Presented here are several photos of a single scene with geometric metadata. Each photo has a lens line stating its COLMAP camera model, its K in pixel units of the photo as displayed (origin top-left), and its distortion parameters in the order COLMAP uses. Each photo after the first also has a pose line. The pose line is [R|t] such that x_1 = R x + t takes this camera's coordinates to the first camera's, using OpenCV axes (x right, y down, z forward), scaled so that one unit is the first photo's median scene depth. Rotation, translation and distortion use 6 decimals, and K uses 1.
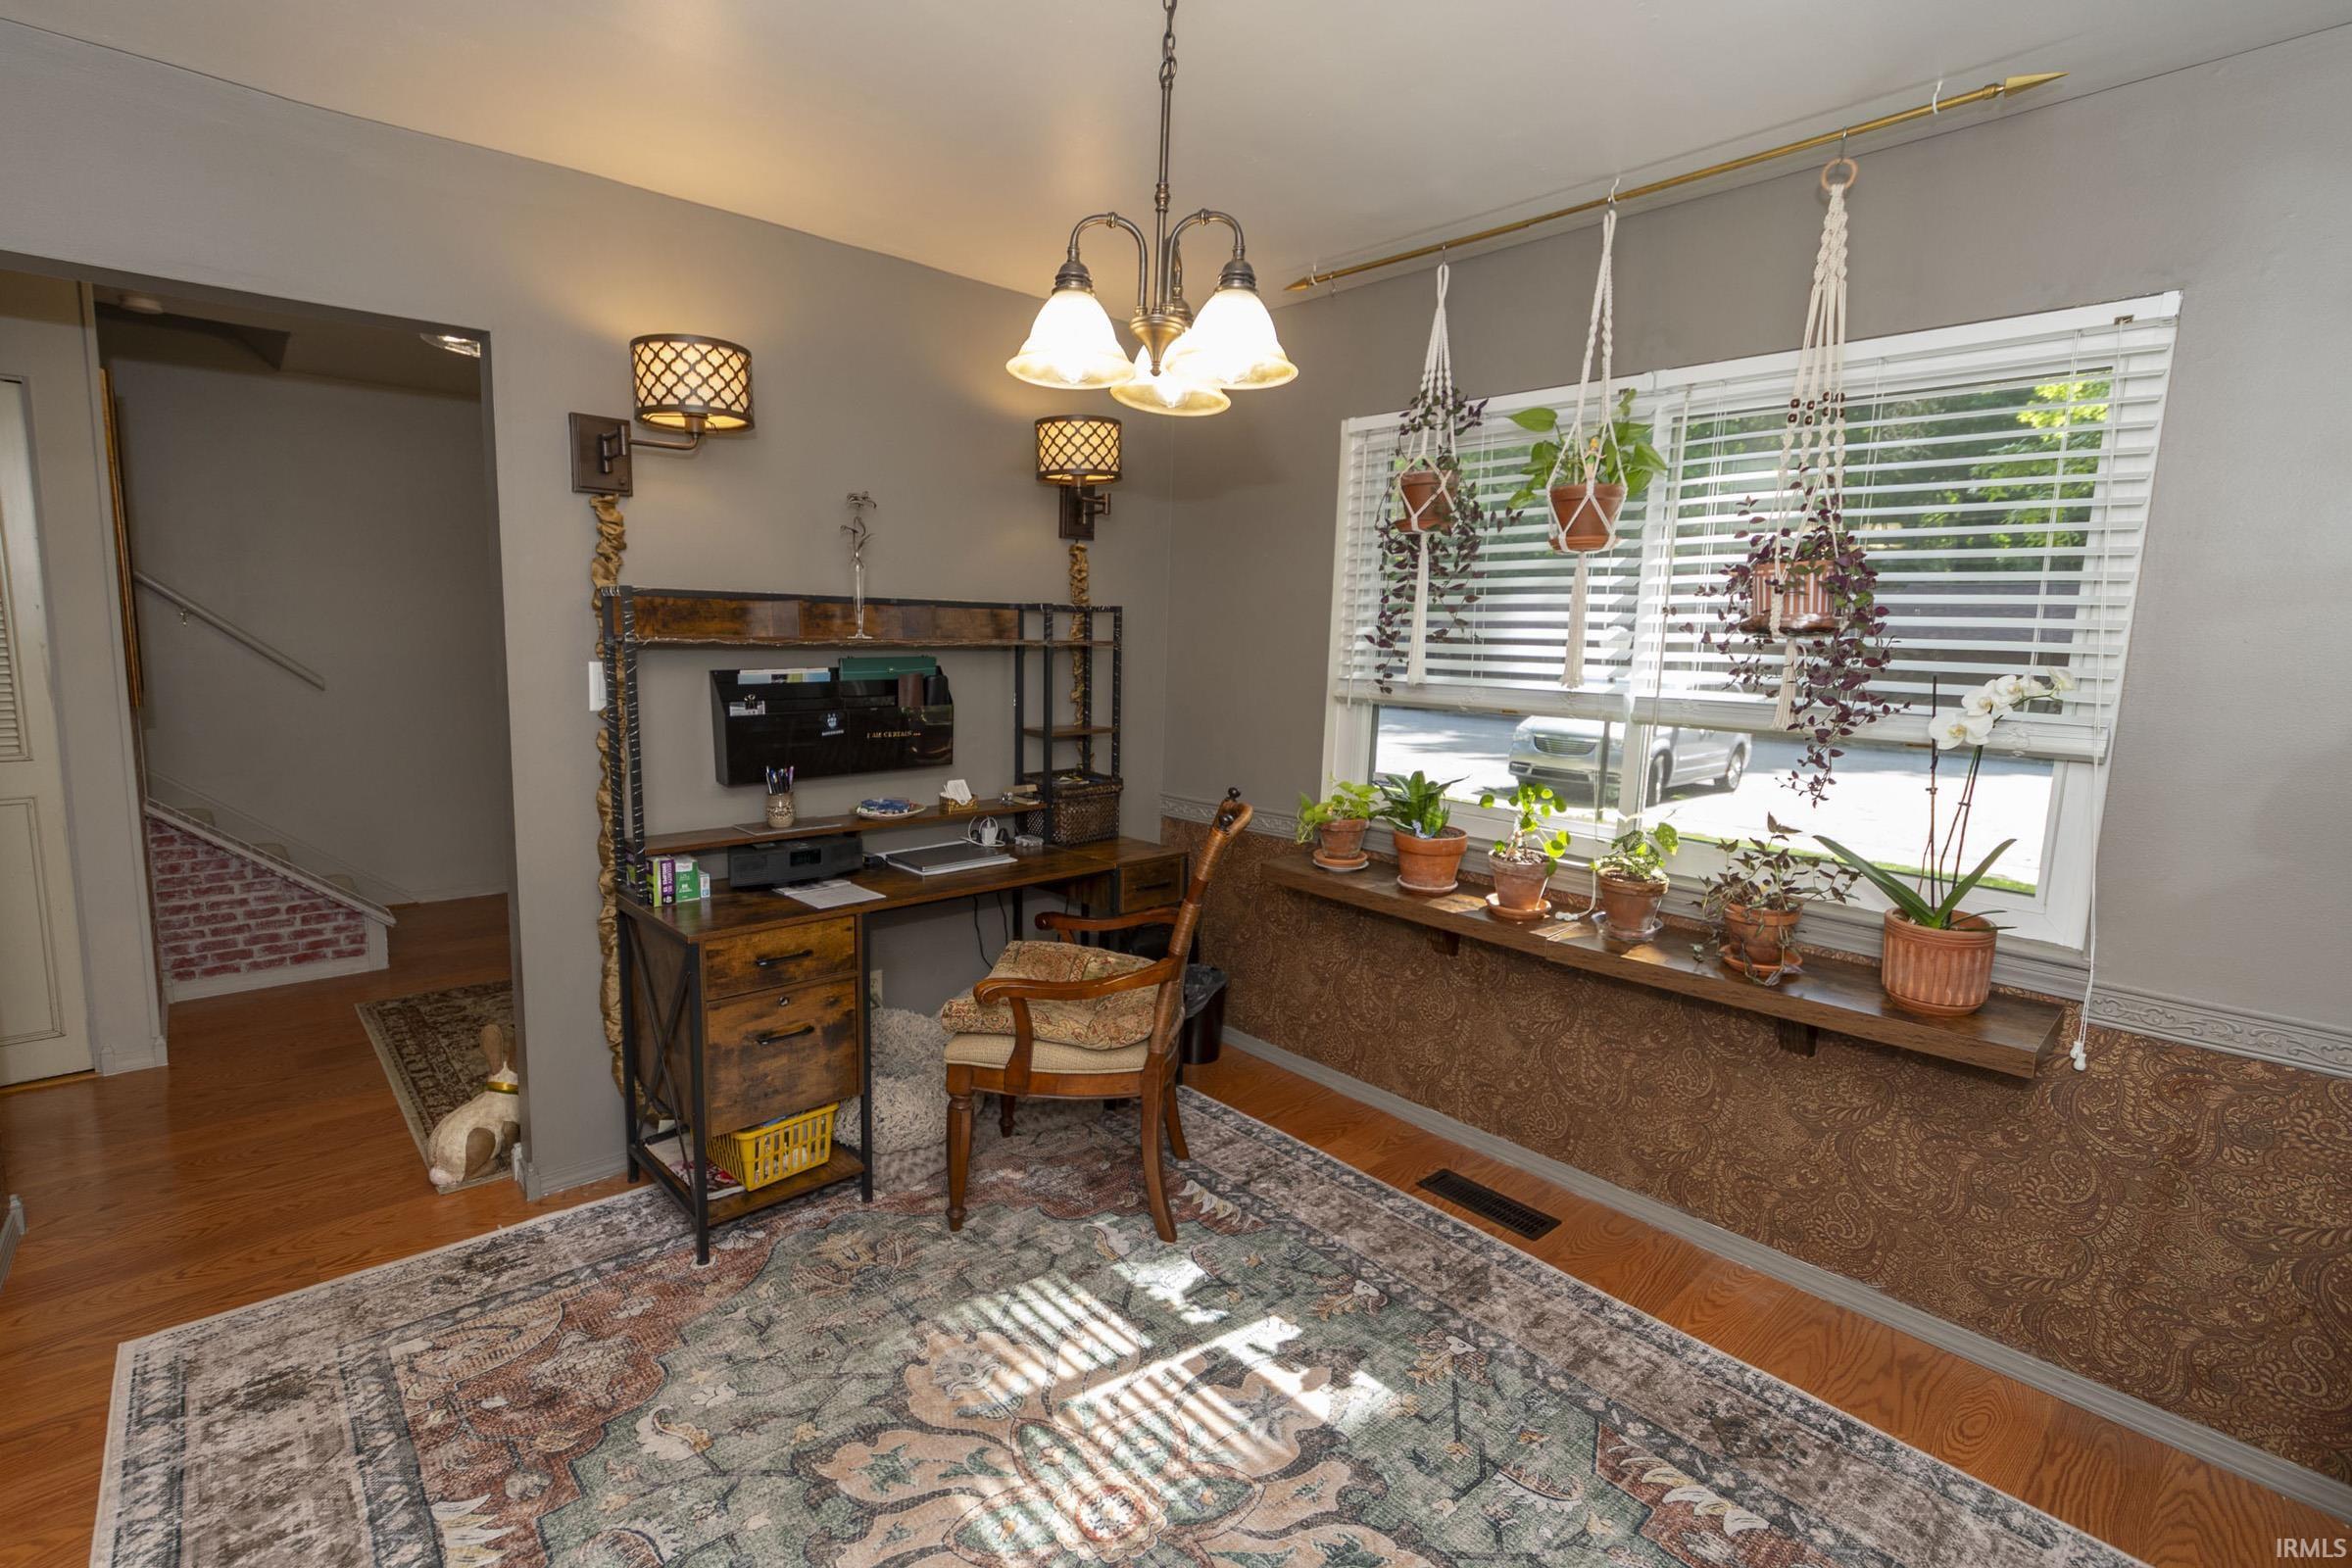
lens RADIAL K [[1047.6, 0, 1174.3], [0, 1047.6, 773.9], [0, 0, 1]] dist [-0.000415, -0.000775]
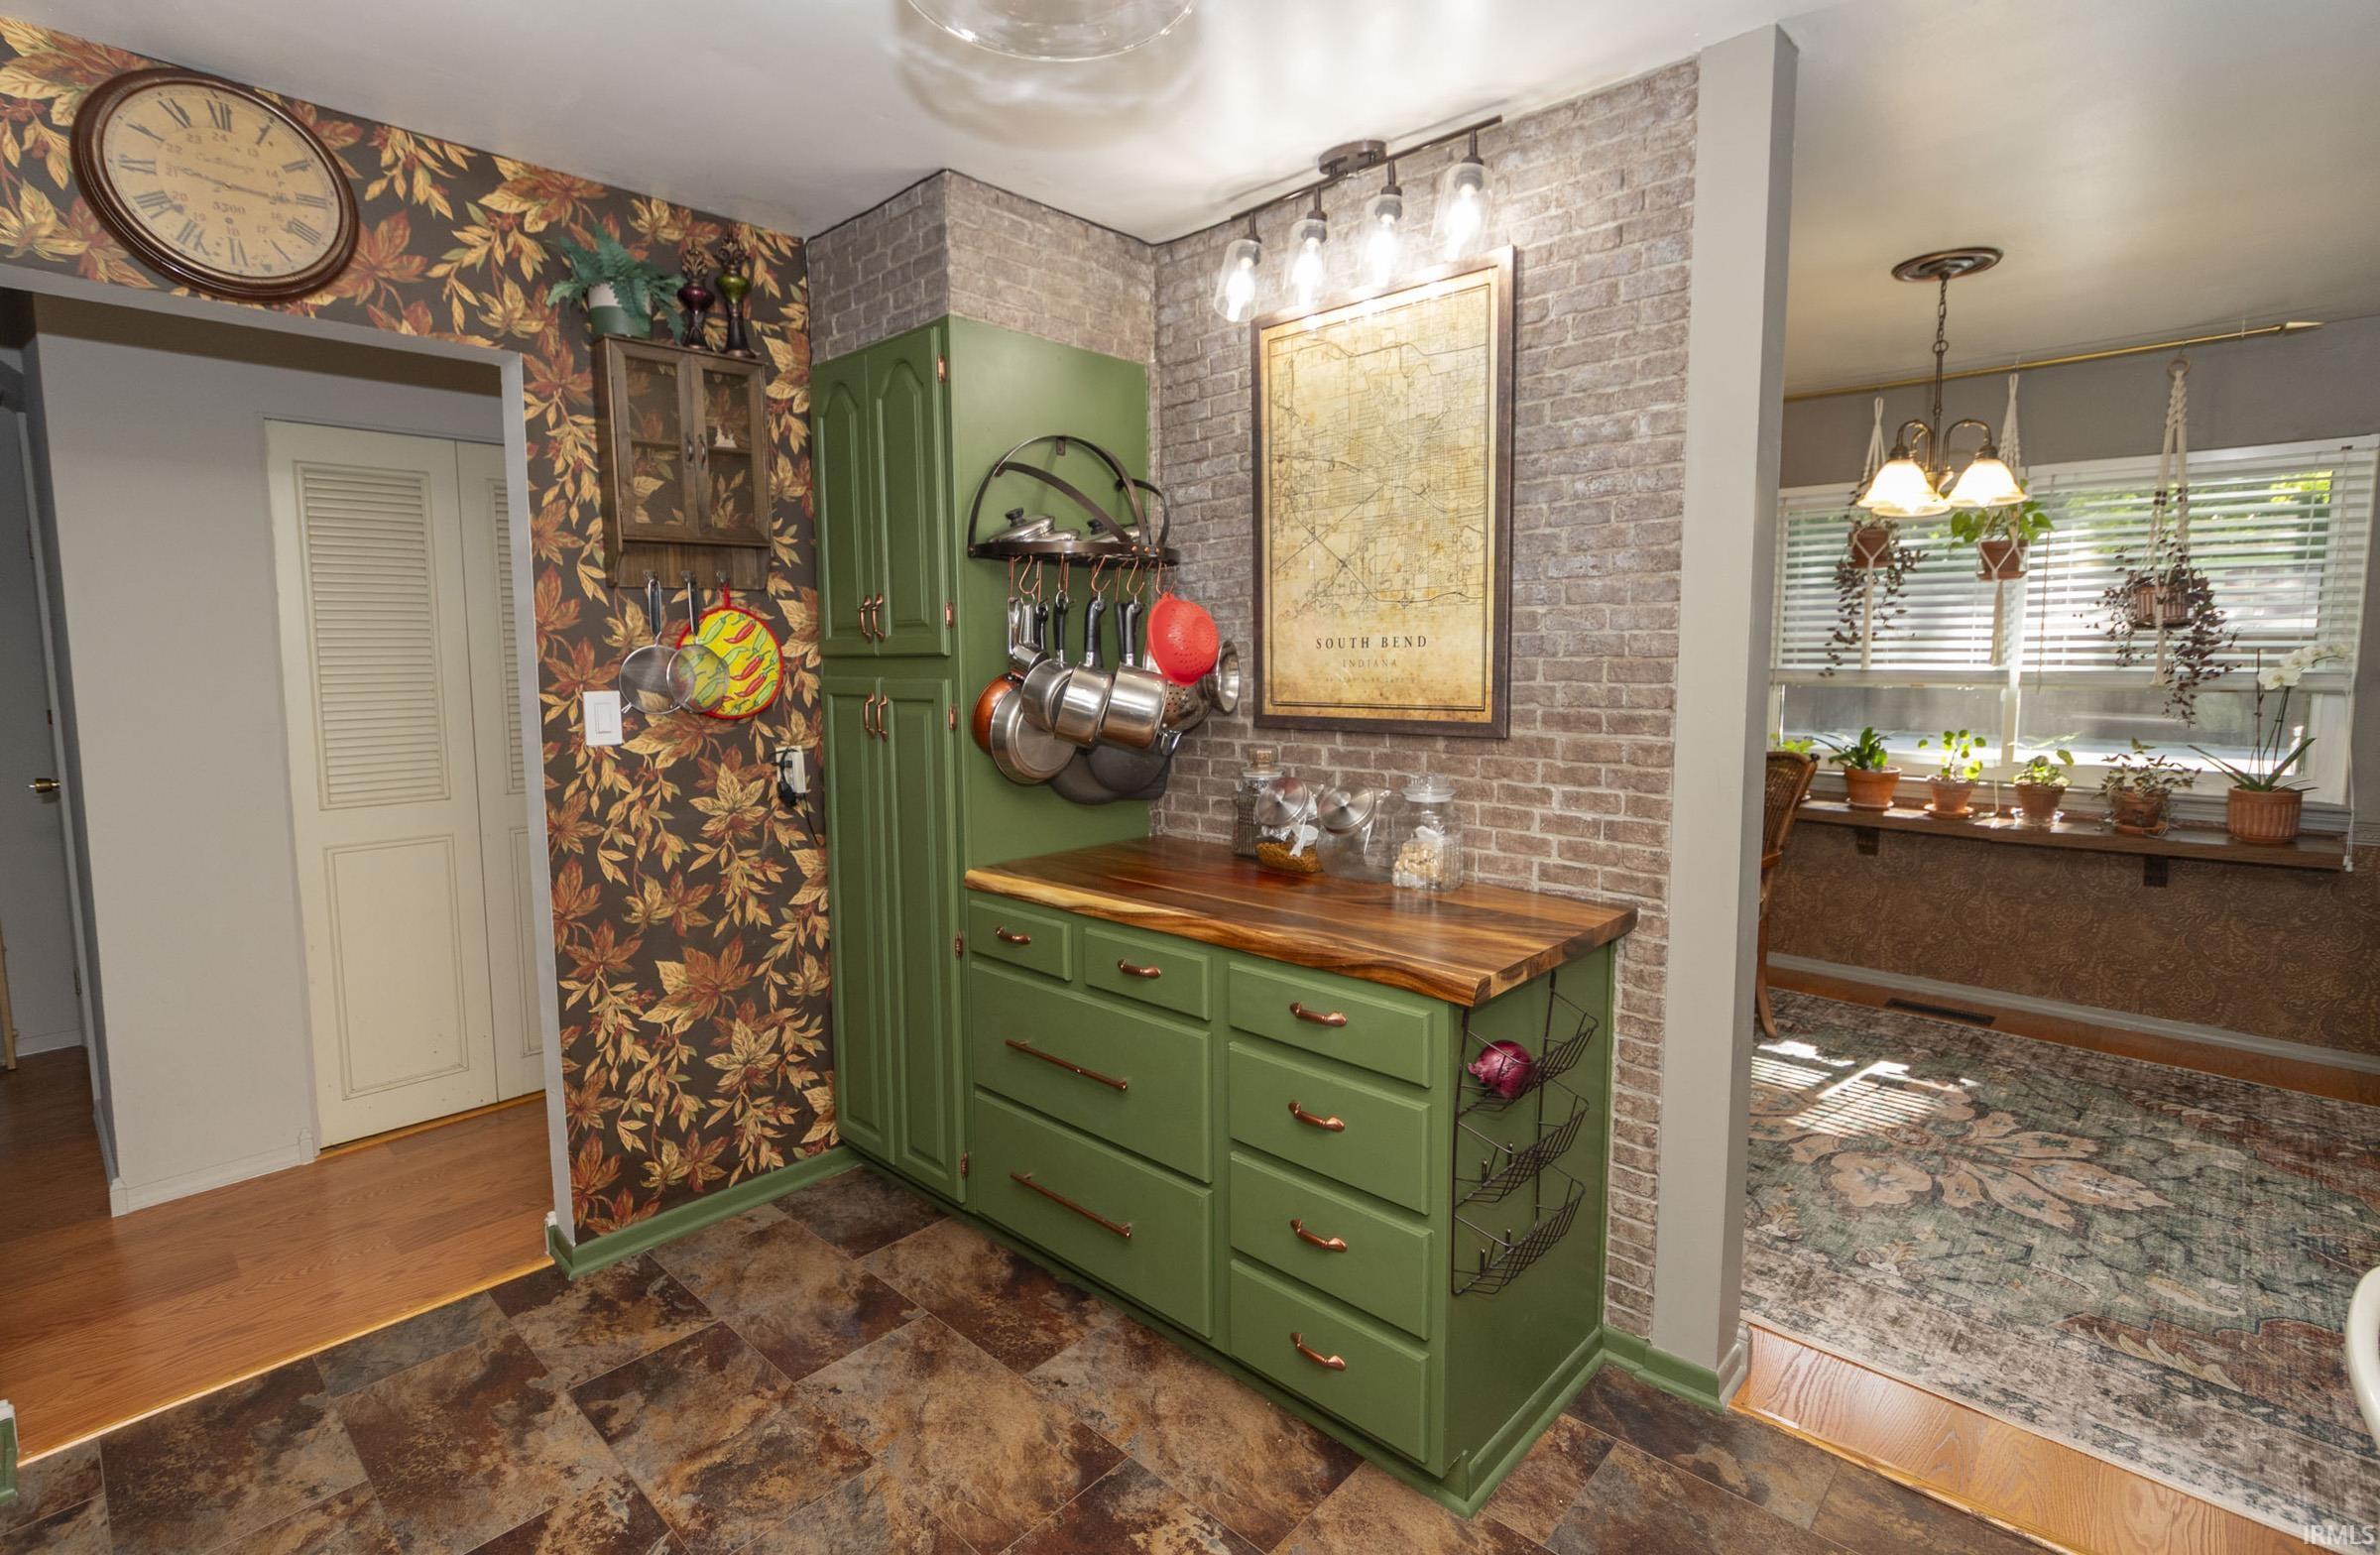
lens RADIAL K [[1079.2, 0, 1231.1], [0, 1079.2, 743.7], [0, 0, 1]] dist [-0.010388, 0.008717]
pose [[0.994664, -0.040128, 0.095041, -1.056945], [0.044003, 0.998269, -0.039028, 0.054284], [-0.093311, 0.043002, 0.994708, -0.569539]]
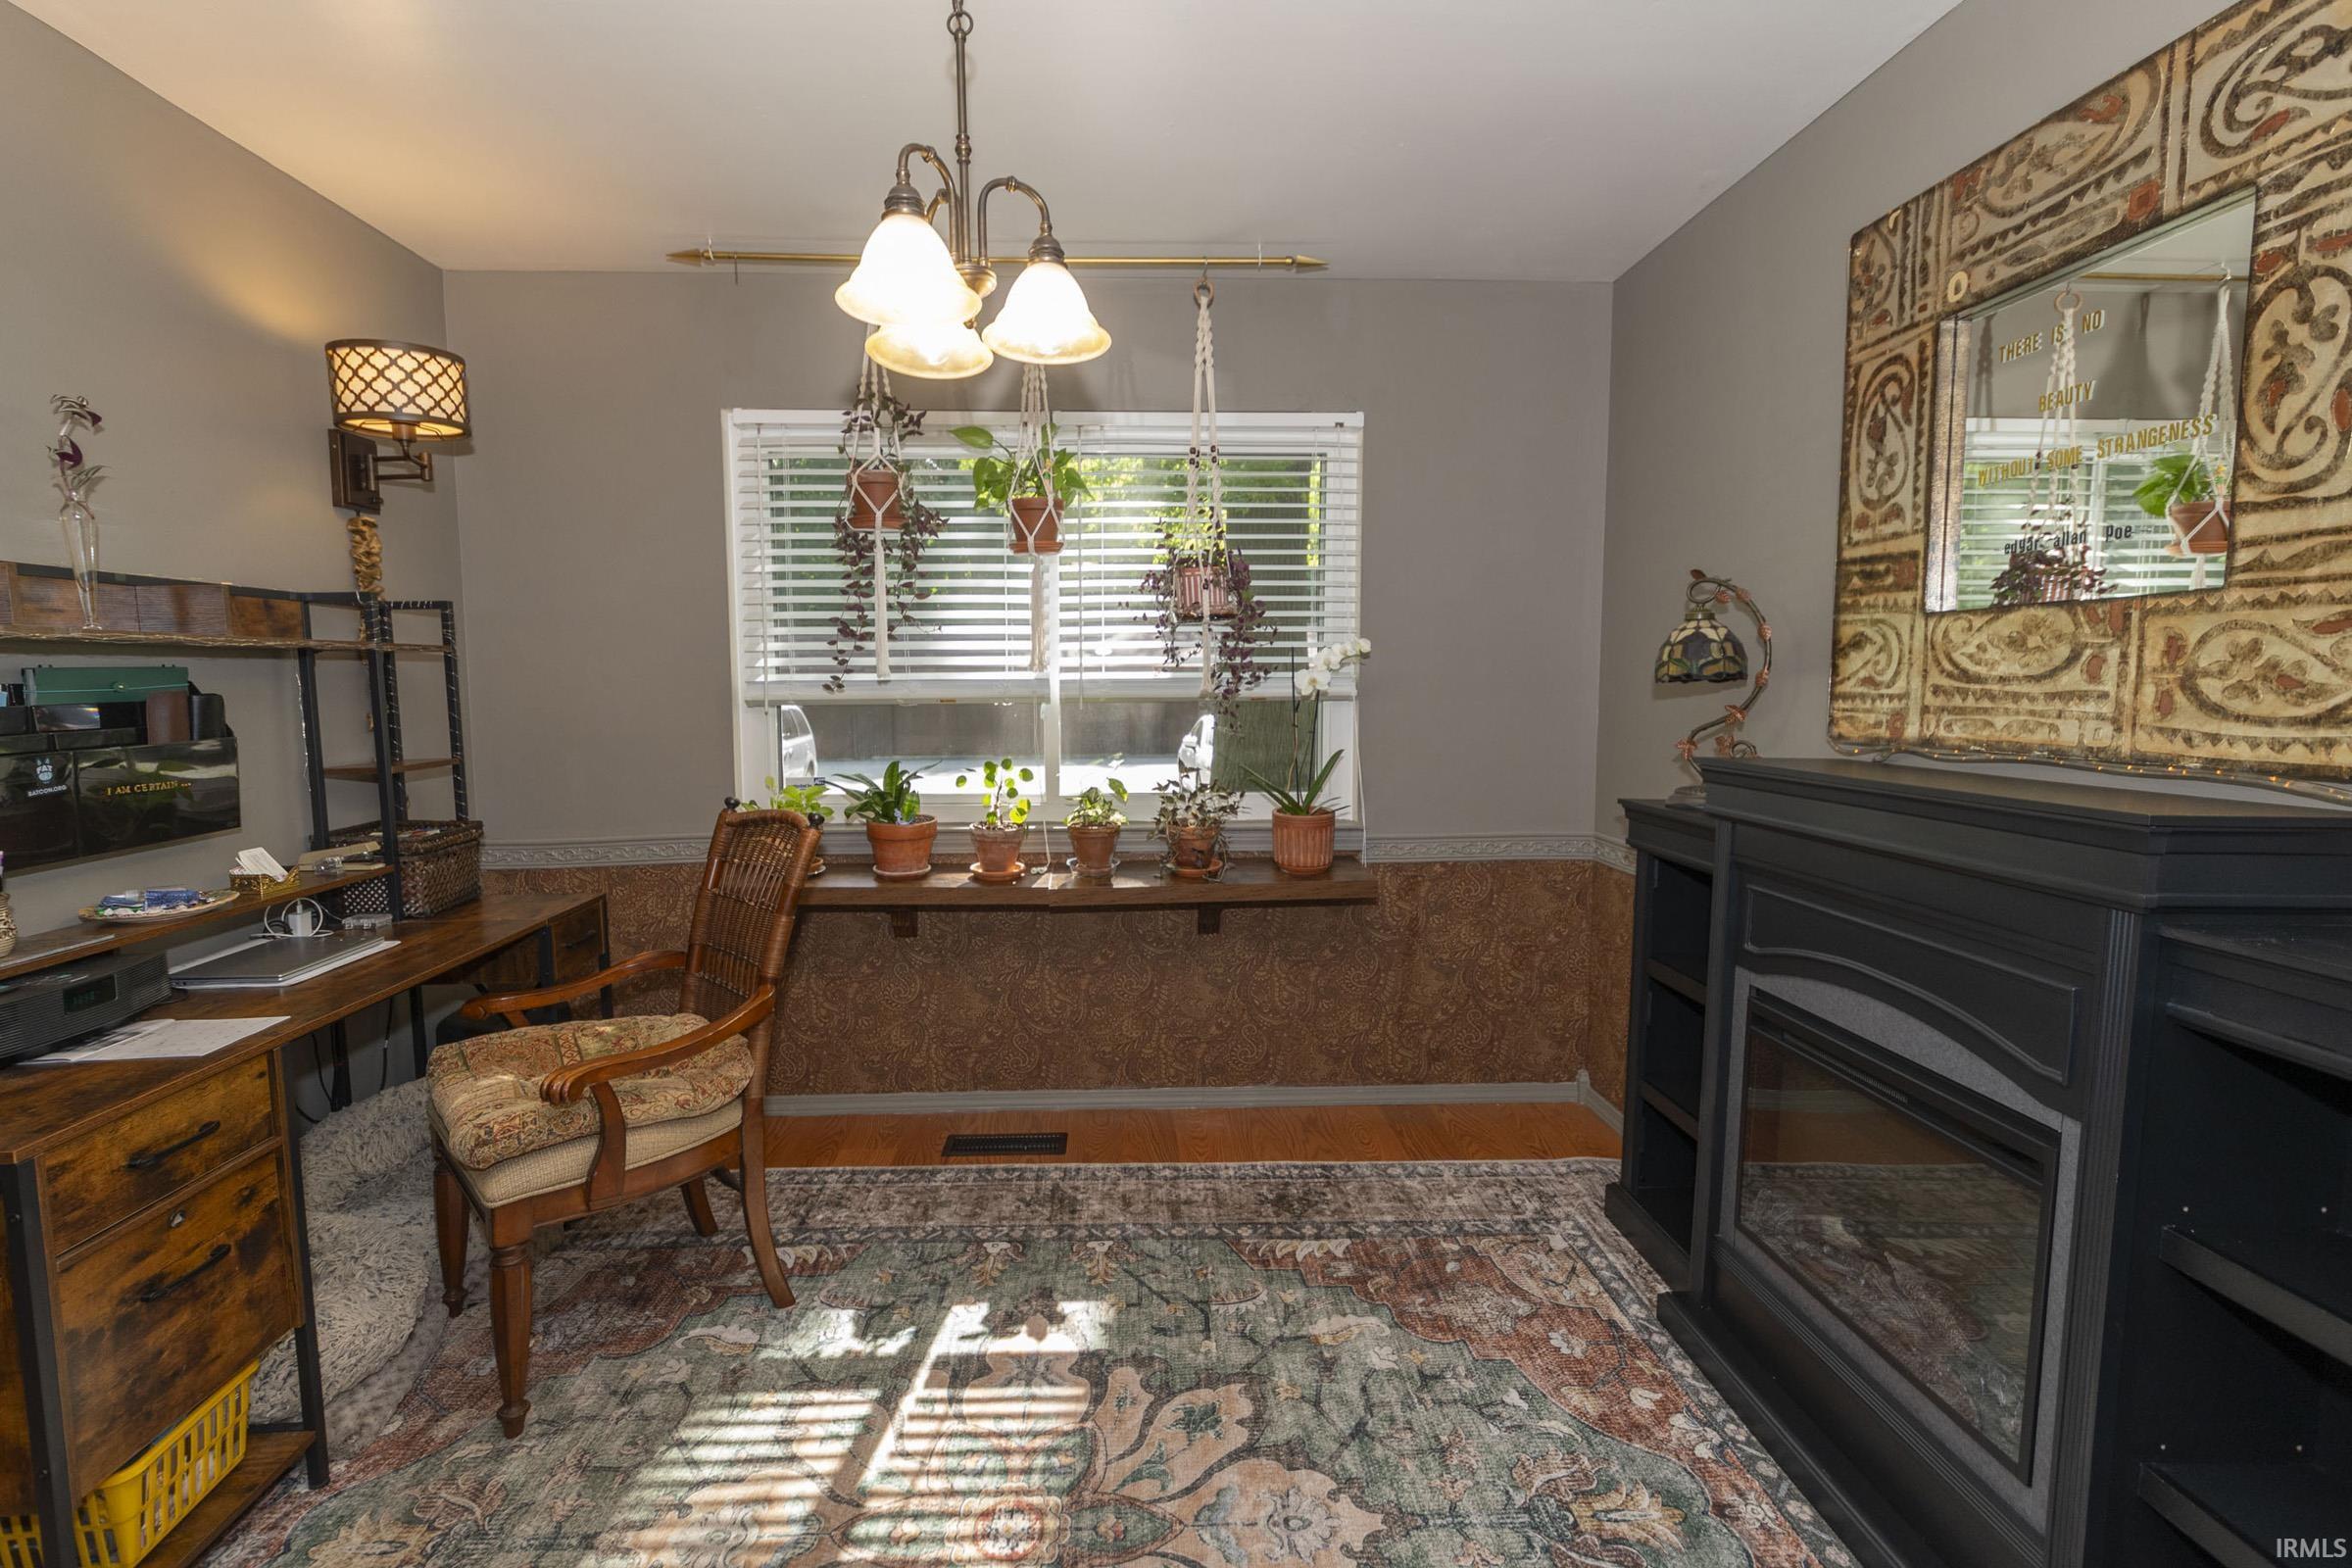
lens RADIAL K [[1032.2, 0, 1125.5], [0, 1032.2, 773.0], [0, 0, 1]] dist [-0.000411, -0.000963]
pose [[0.657256, -0.100577, 0.746926, -0.486668], [0.125531, 0.991821, 0.023093, 0.018876], [-0.743140, 0.078585, 0.664506, 0.201230]]
